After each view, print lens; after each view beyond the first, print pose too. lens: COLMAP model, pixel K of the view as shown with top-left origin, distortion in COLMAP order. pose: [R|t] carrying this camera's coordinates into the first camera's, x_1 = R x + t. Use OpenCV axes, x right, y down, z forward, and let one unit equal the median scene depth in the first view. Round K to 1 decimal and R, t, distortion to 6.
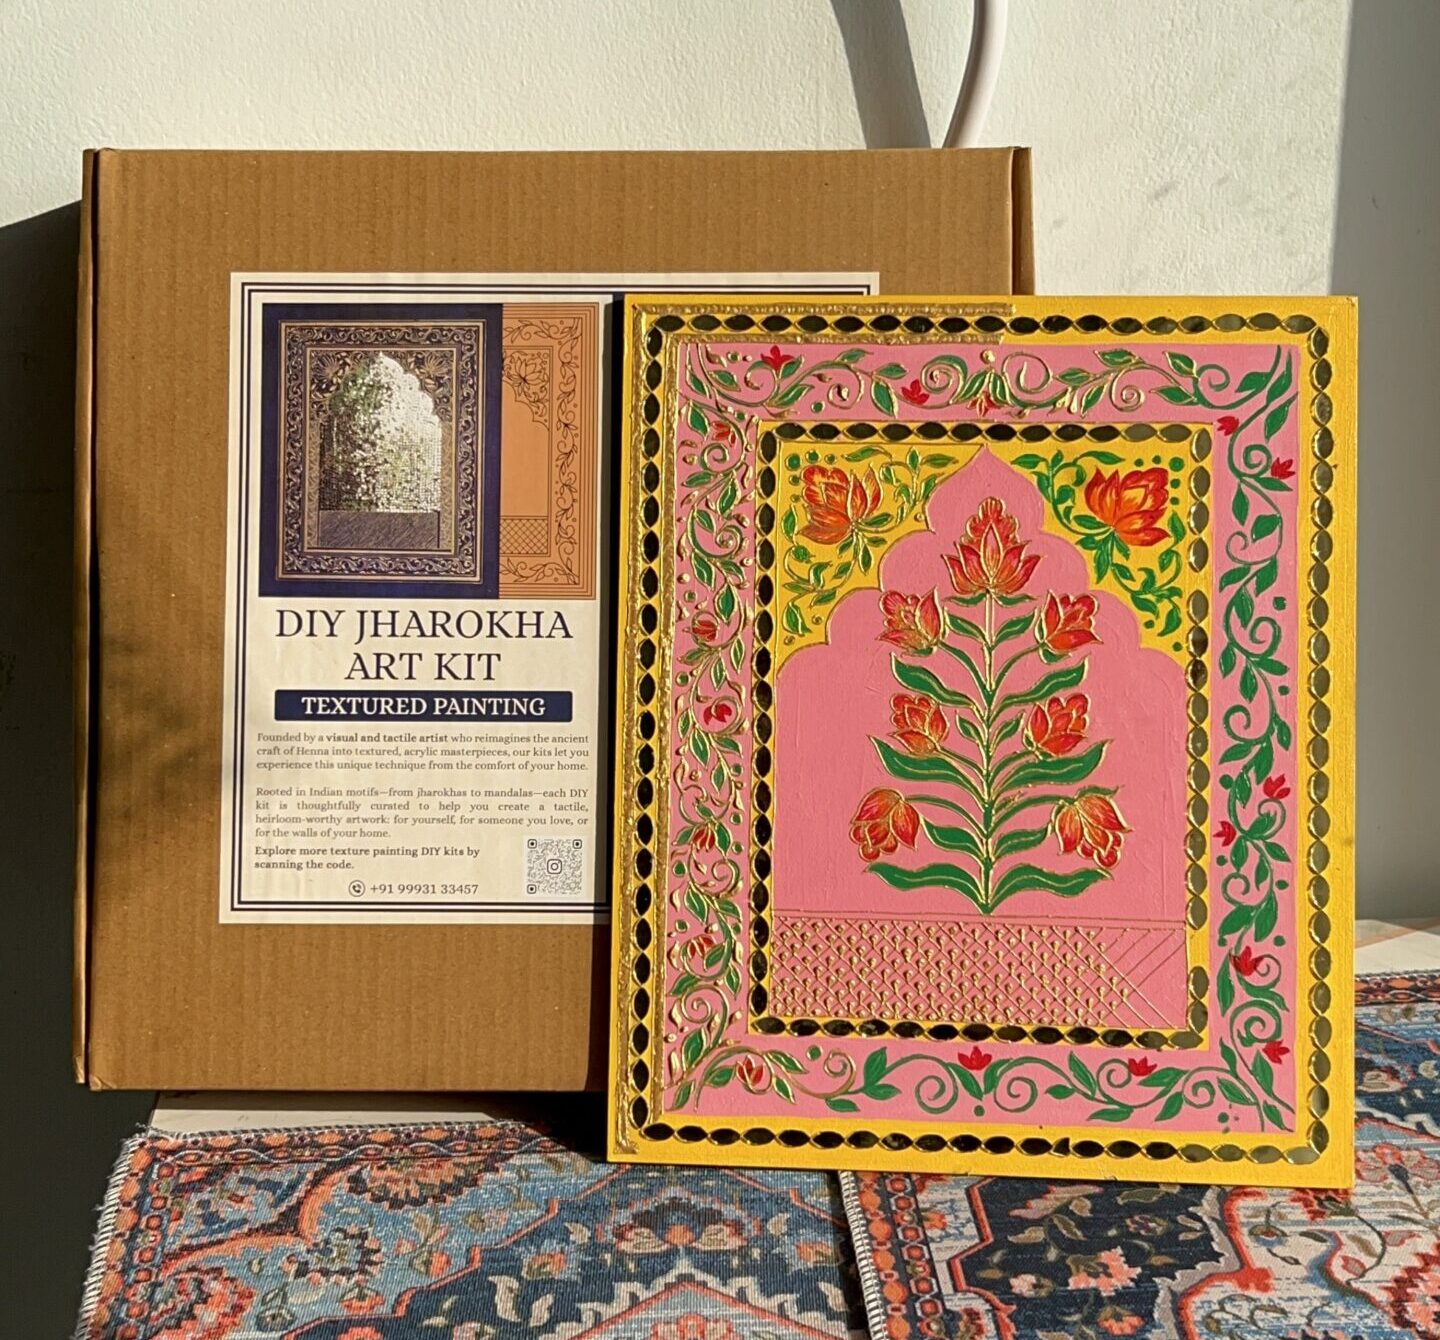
lens RADIAL K [[2139.5, 0, 726.2], [0, 2139.5, 675.4], [0, 0, 1]] dist [0.067827, 0.000000]
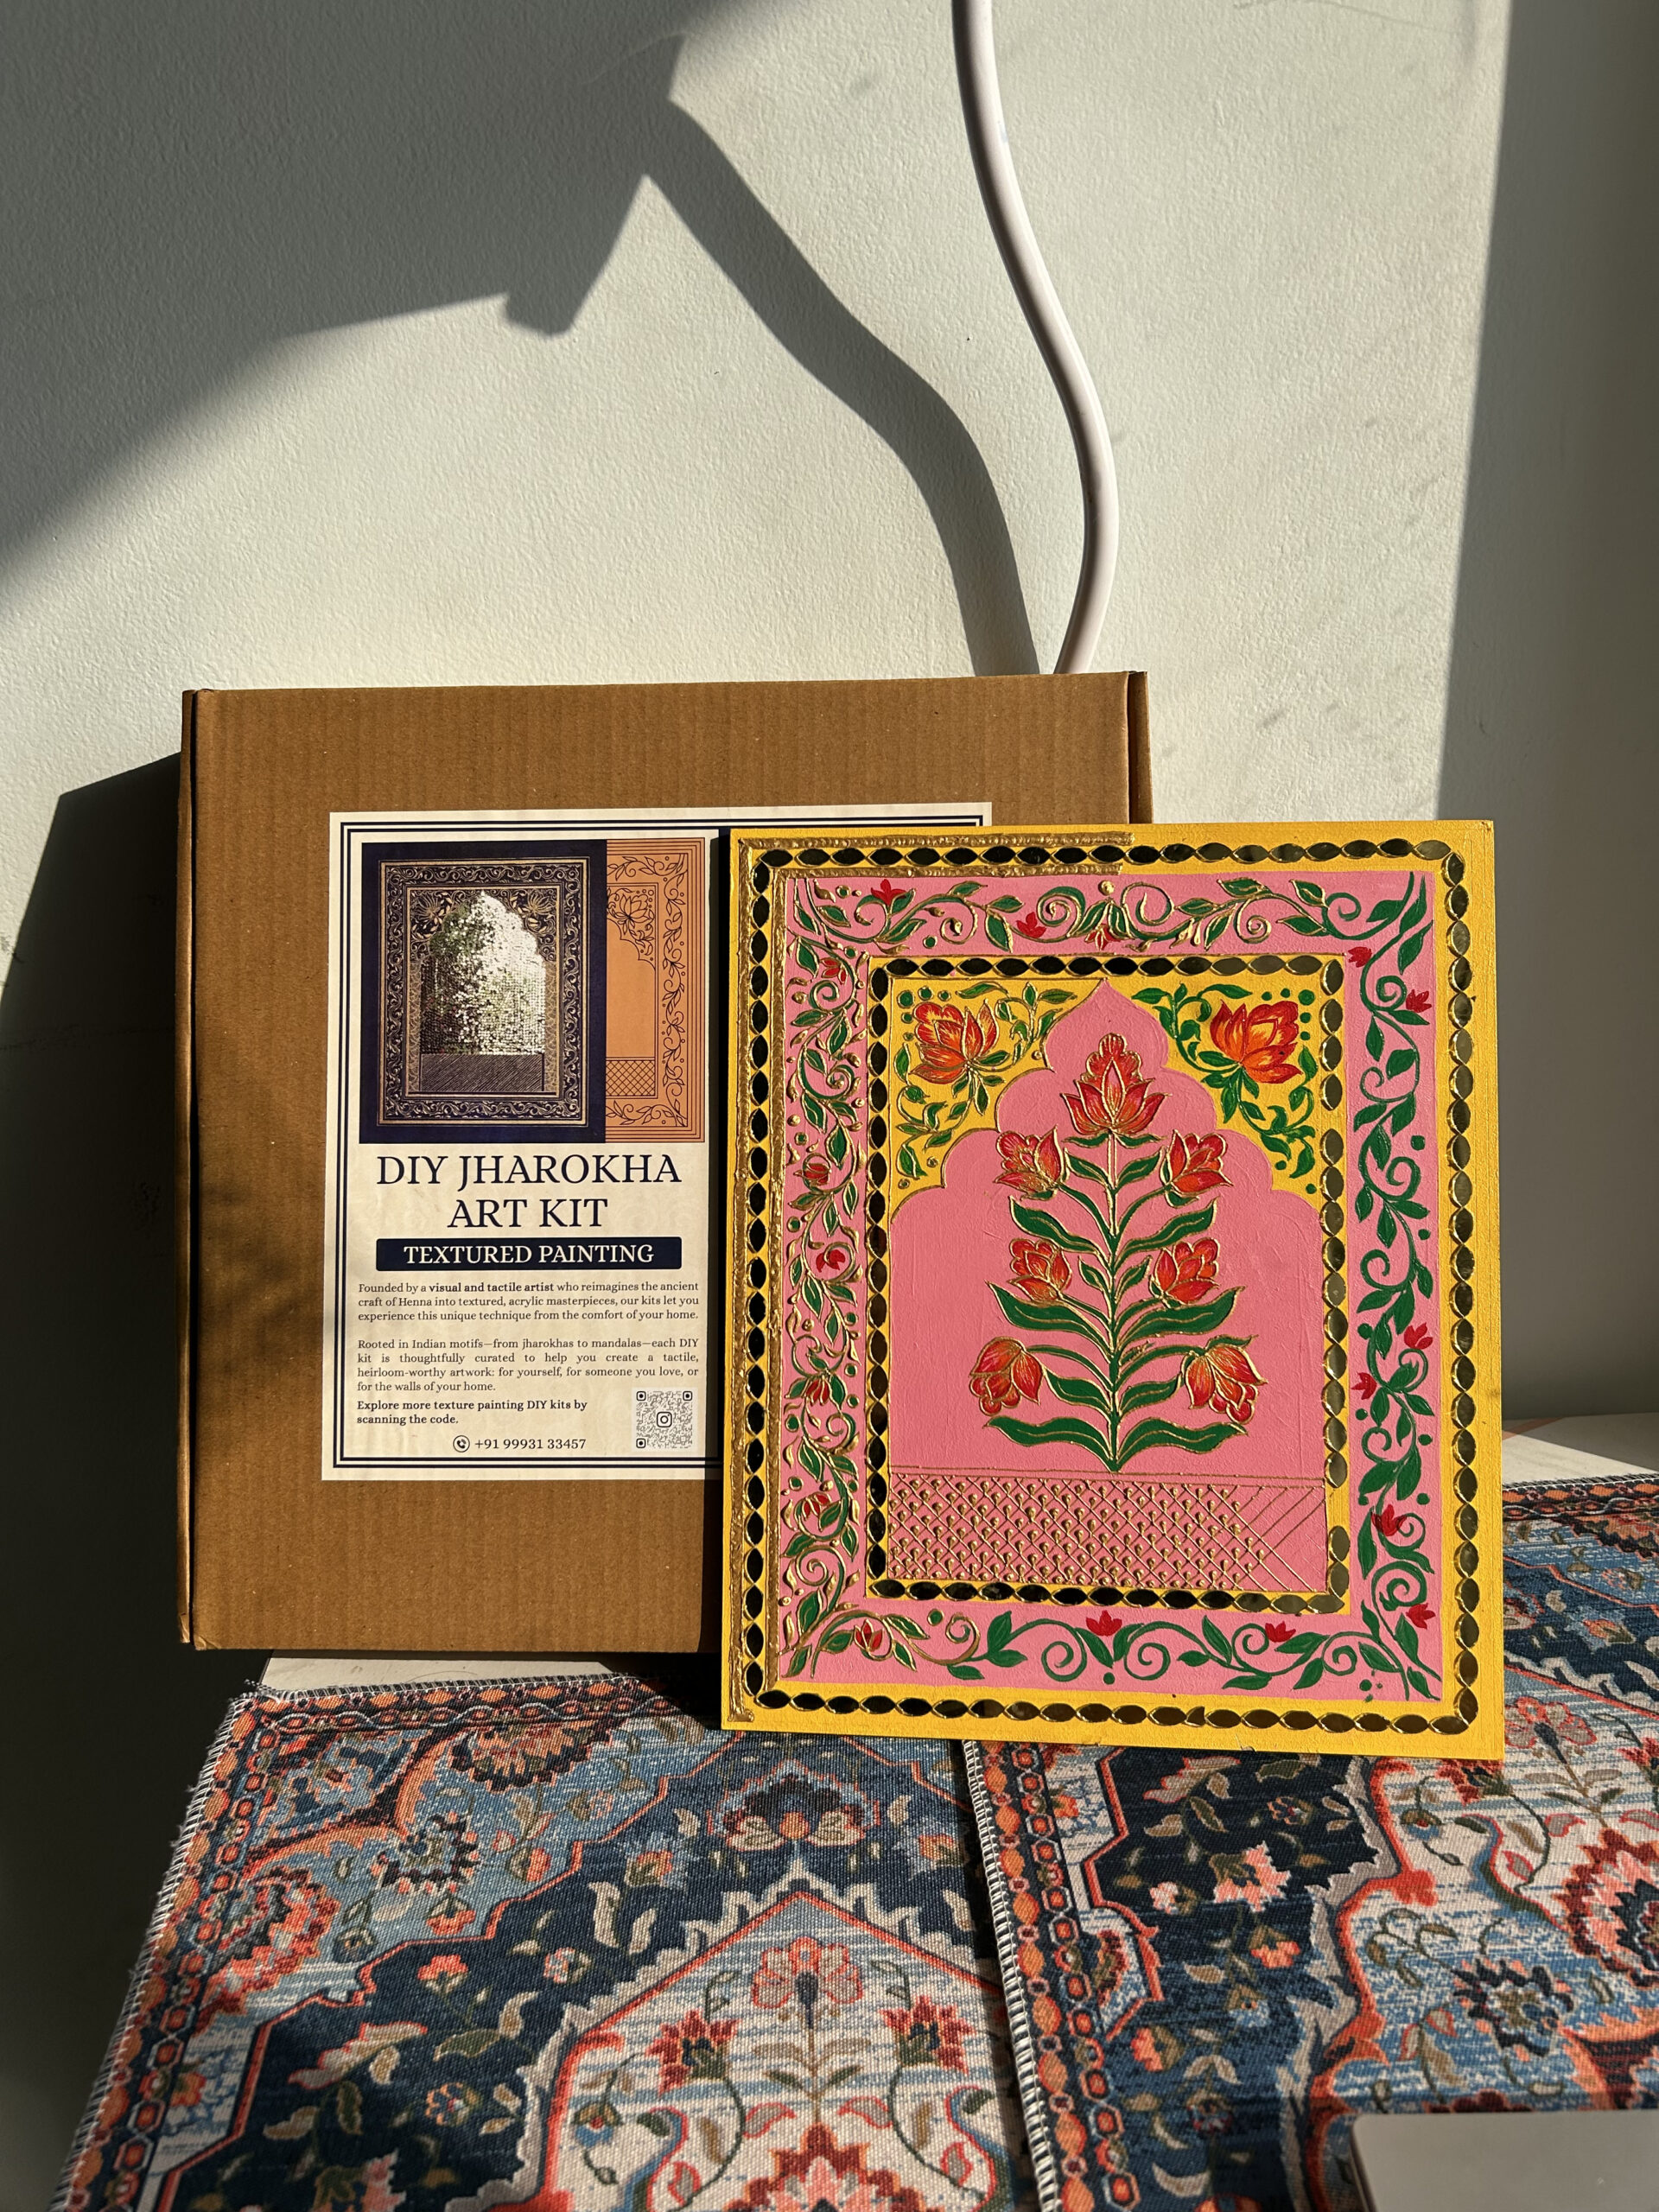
lens RADIAL K [[1793.1, 0, 827.8], [0, 1793.1, 1148.6], [0, 0, 1]] dist [0.026958, -0.024267]
pose [[0.999804, -0.011717, -0.015935, 0.008376], [0.011735, 0.999931, 0.001040, -0.034377], [0.015921, -0.001227, 0.999872, 0.195735]]
